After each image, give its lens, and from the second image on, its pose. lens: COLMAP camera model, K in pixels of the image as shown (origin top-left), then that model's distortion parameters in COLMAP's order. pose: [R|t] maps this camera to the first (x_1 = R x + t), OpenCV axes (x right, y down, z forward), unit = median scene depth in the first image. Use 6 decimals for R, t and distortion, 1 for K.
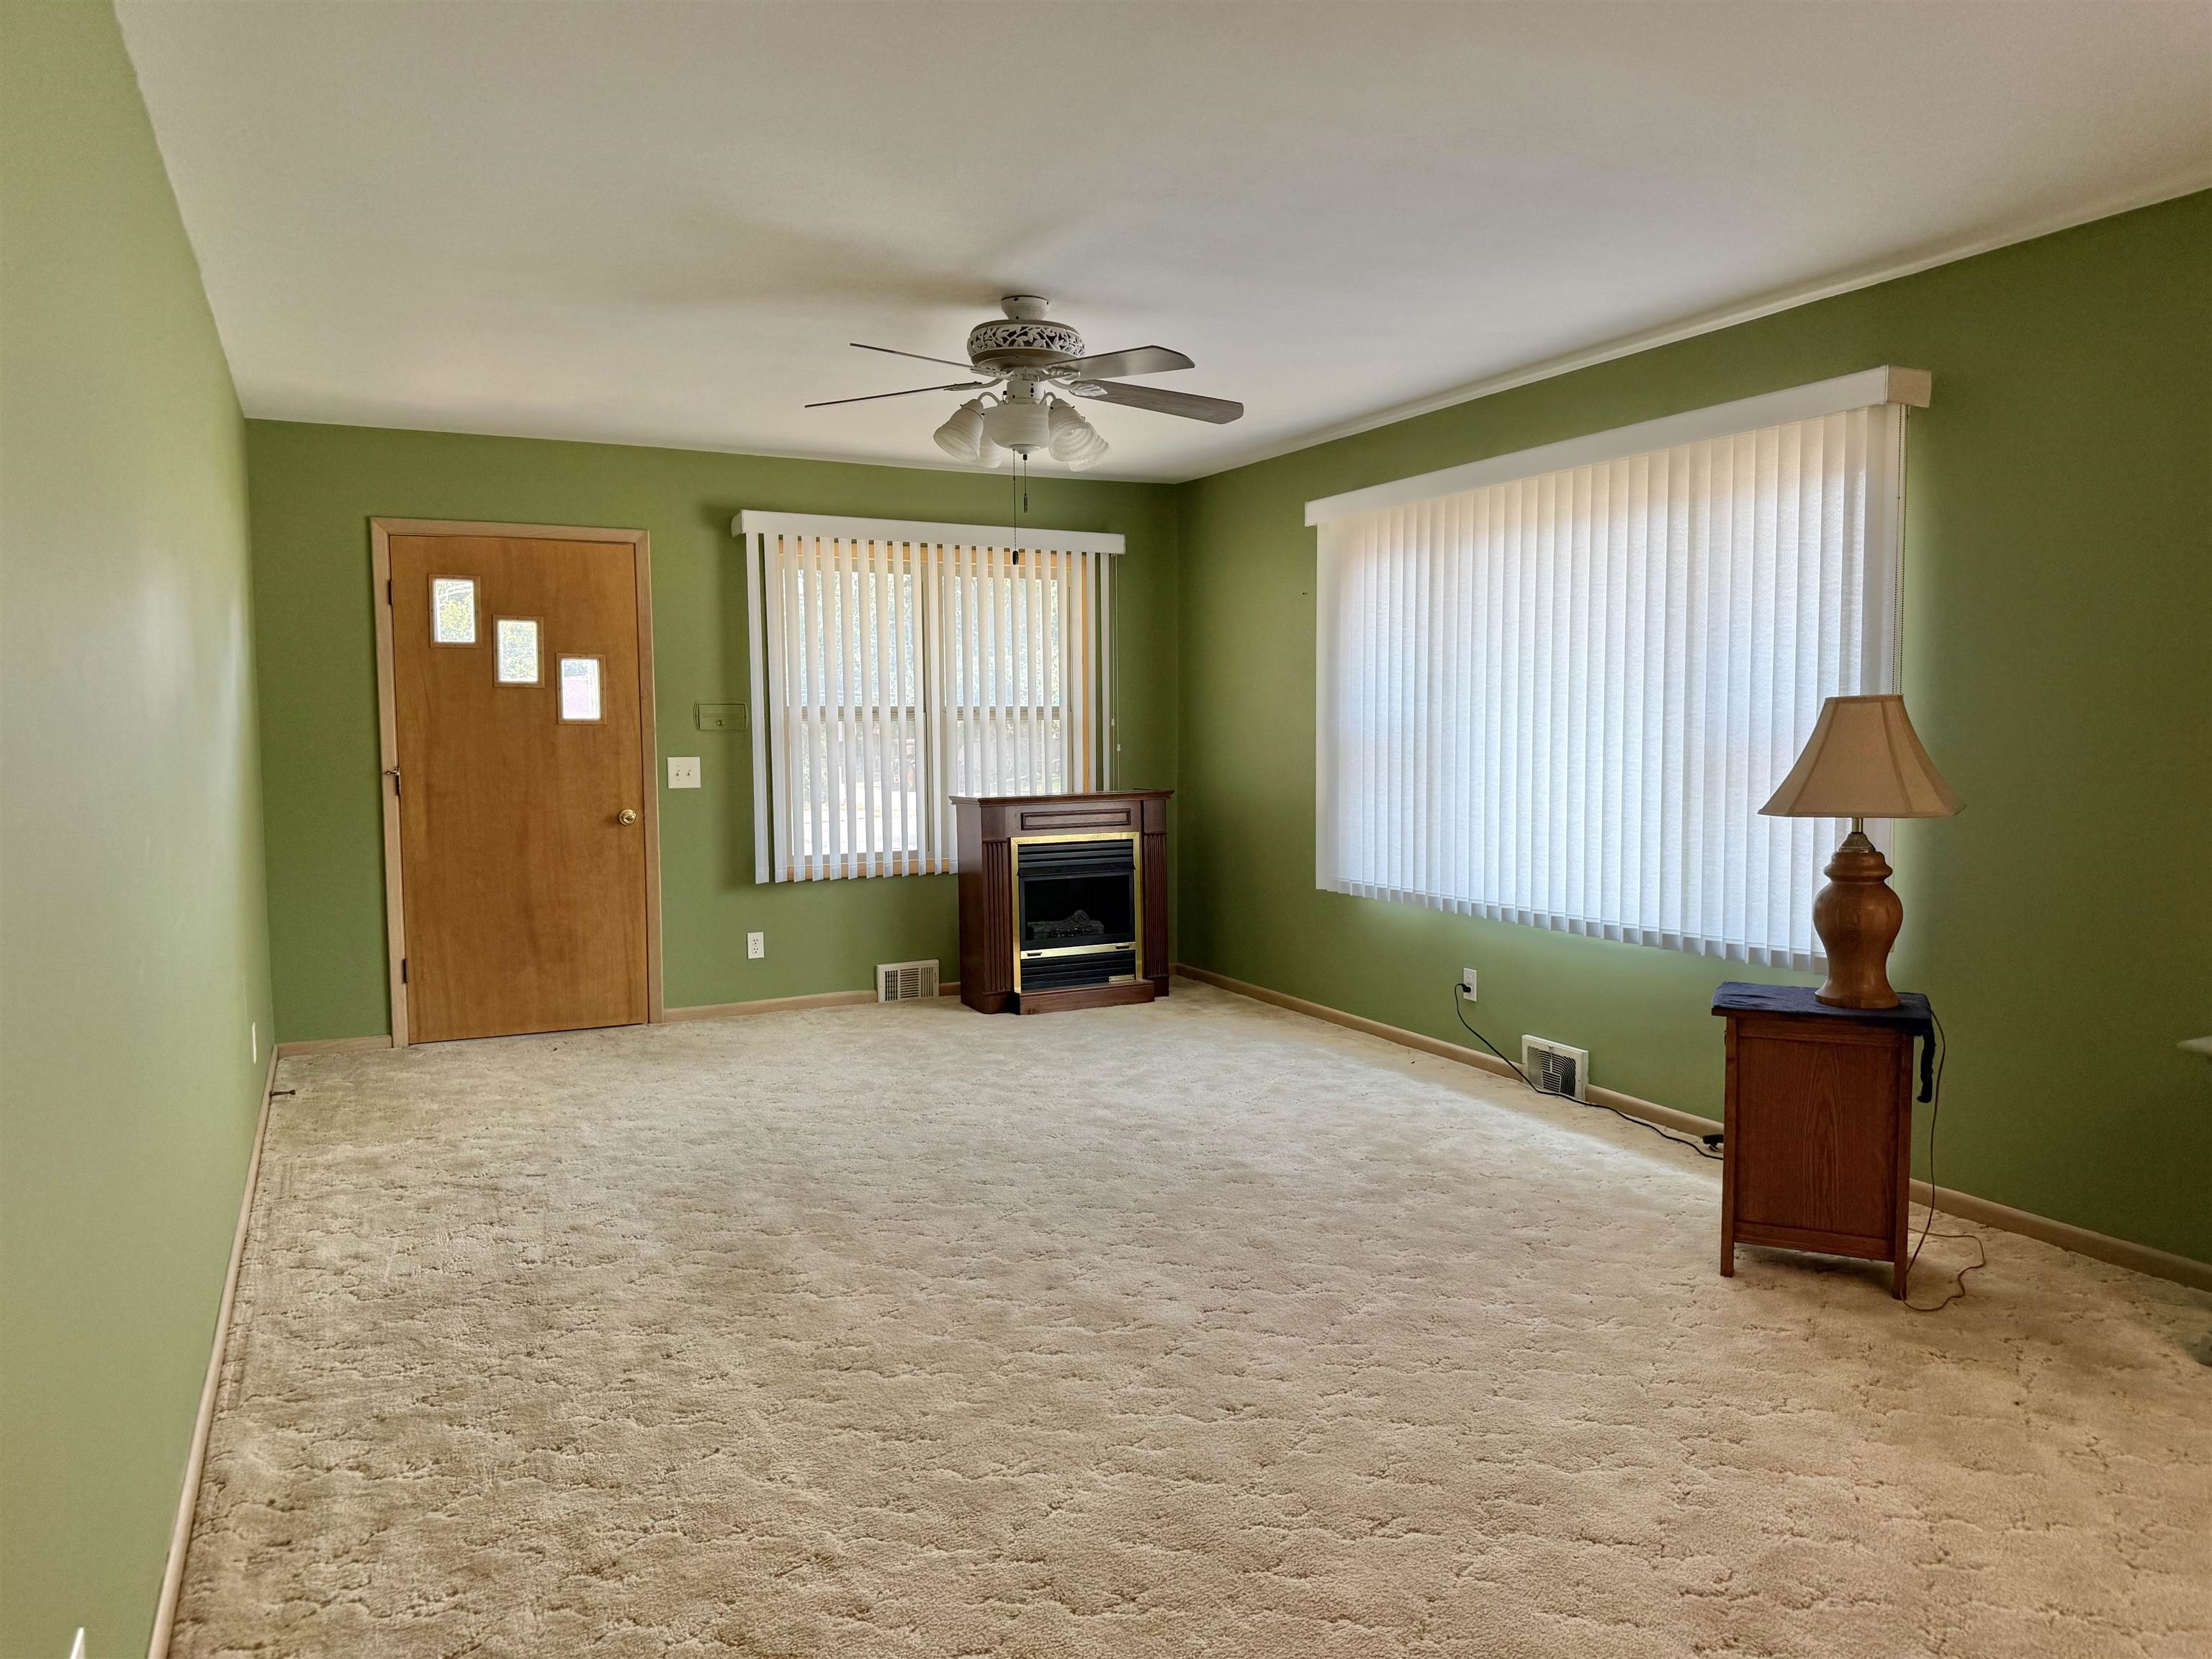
lens RADIAL K [[1544.3, 0, 1109.7], [0, 1544.3, 824.7], [0, 0, 1]] dist [0.130968, -0.210293]
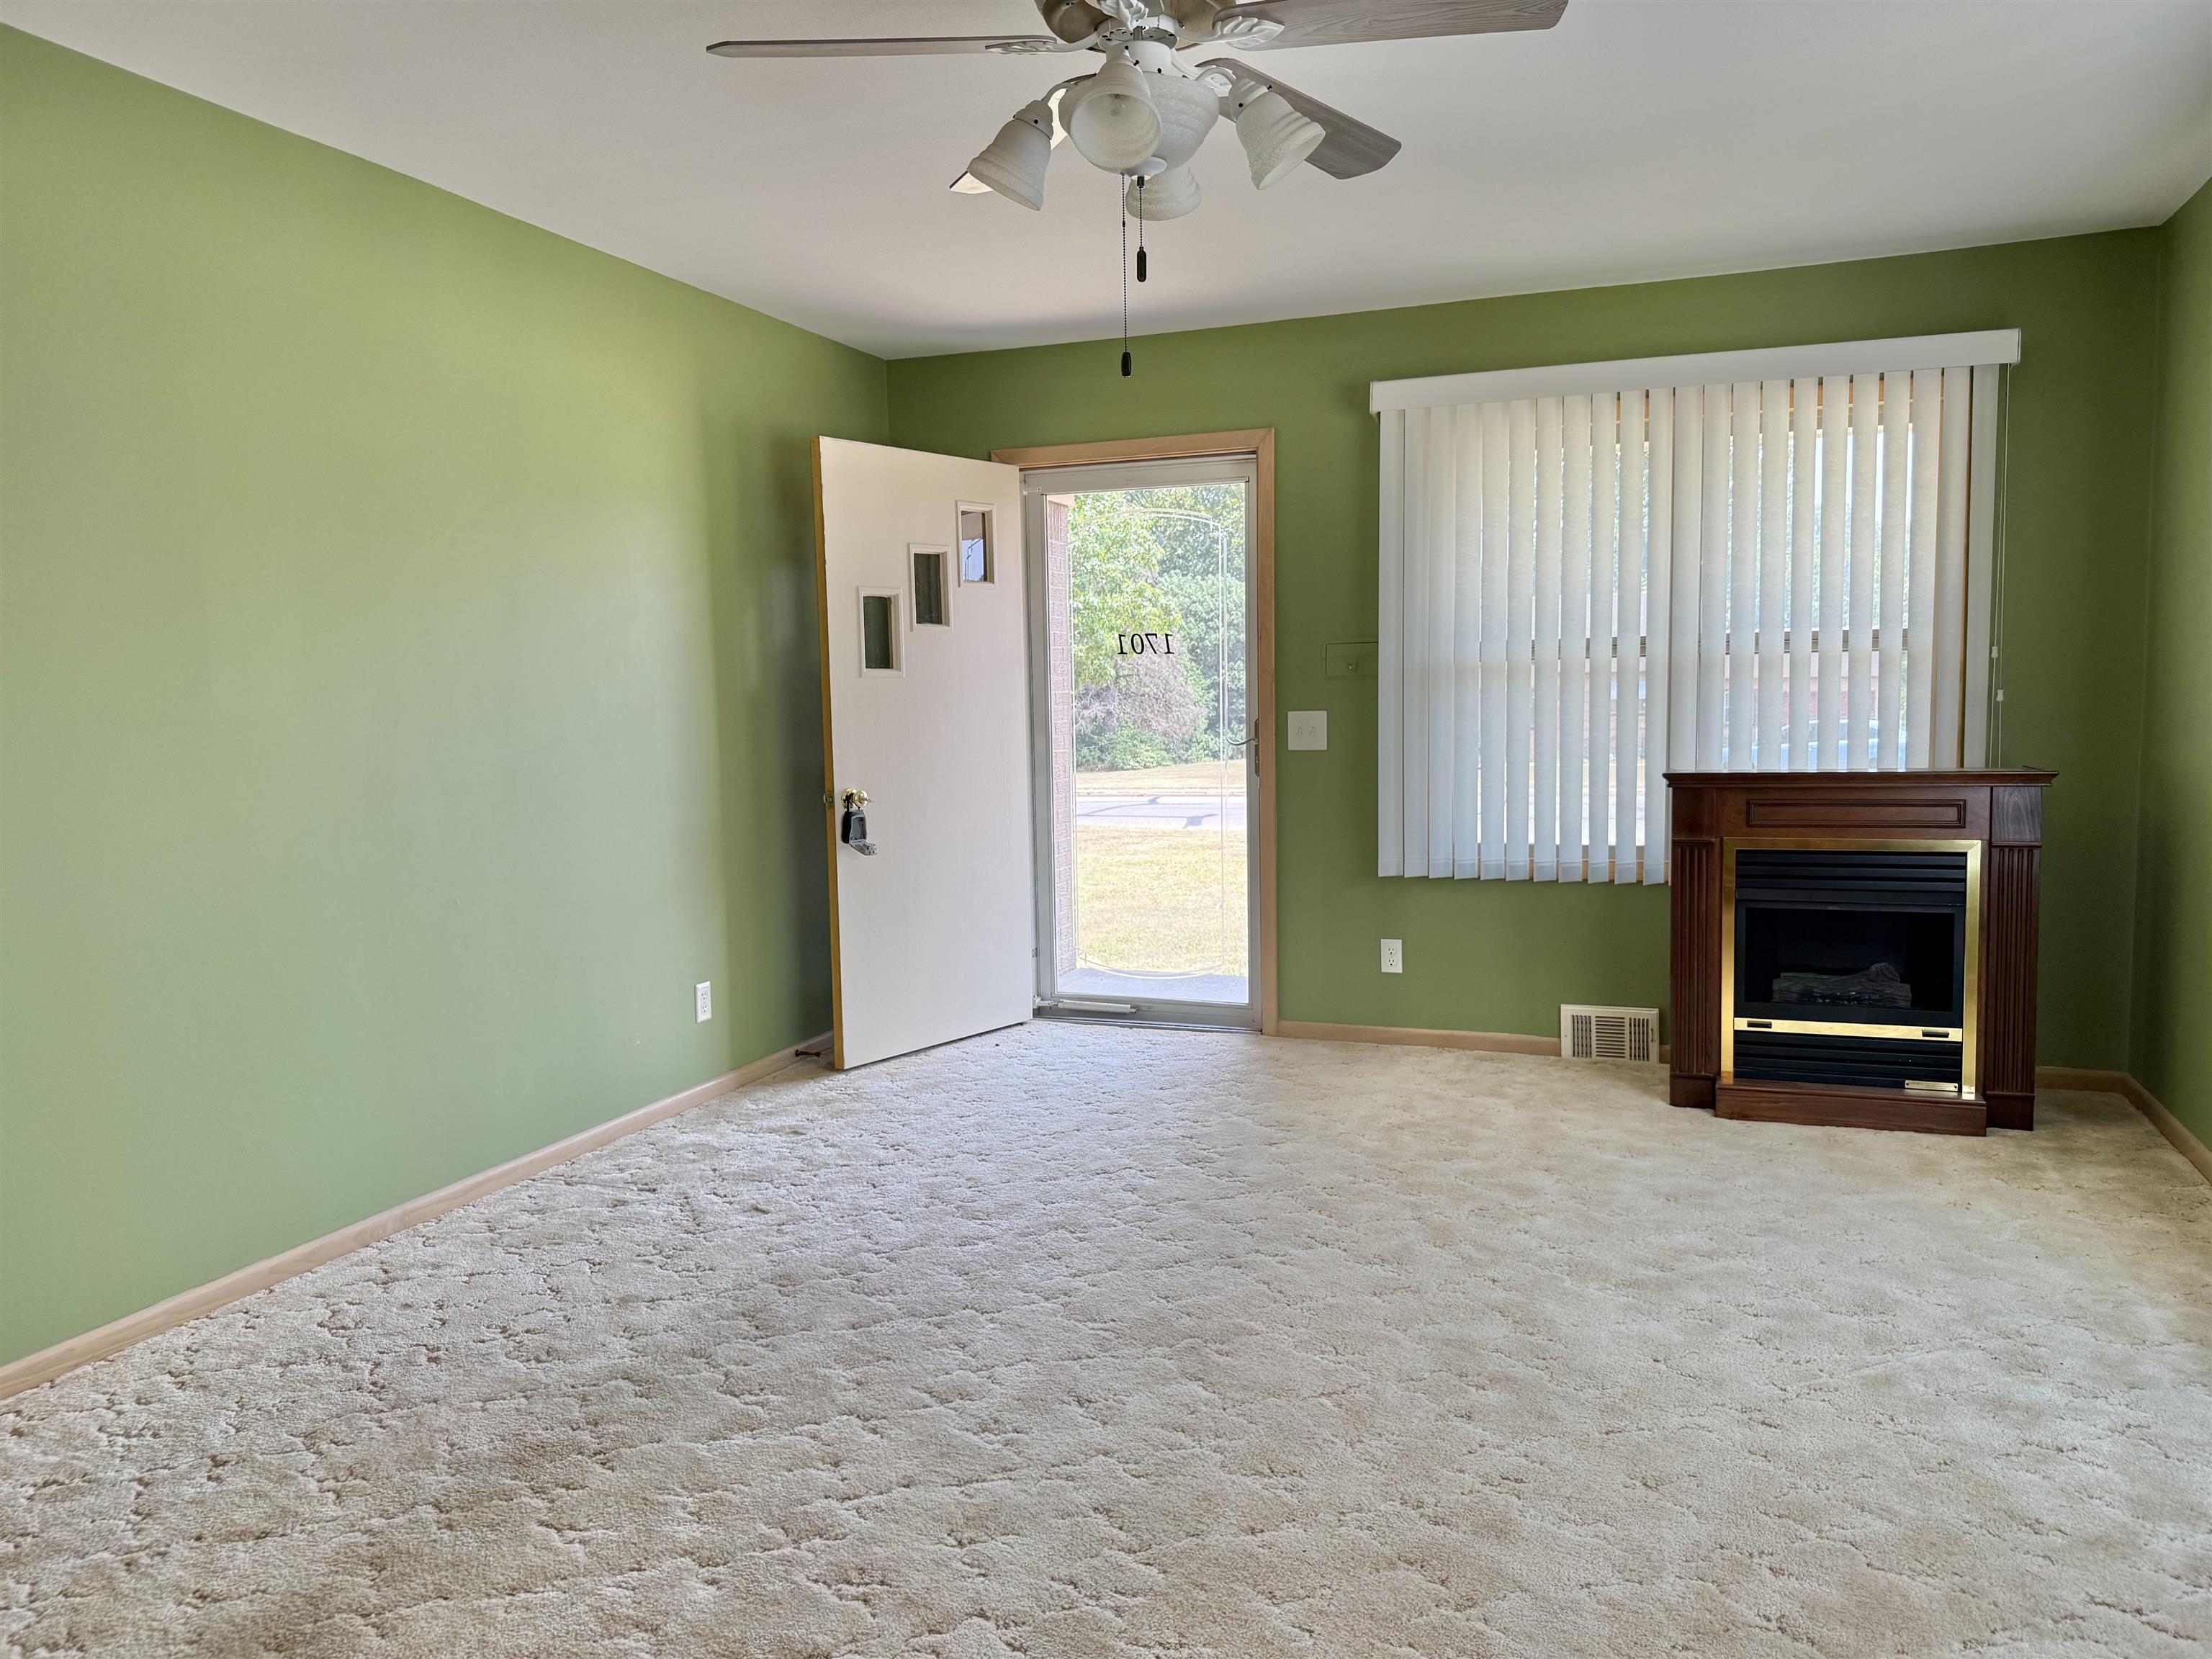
lens RADIAL K [[1544.3, 0, 1109.7], [0, 1544.3, 824.7], [0, 0, 1]] dist [0.130968, -0.210293]
pose [[0.680645, 0.055565, -0.730503, 0.233752], [-0.034252, 0.998443, 0.044031, -0.016423], [0.731812, -0.004948, 0.681488, 0.373241]]
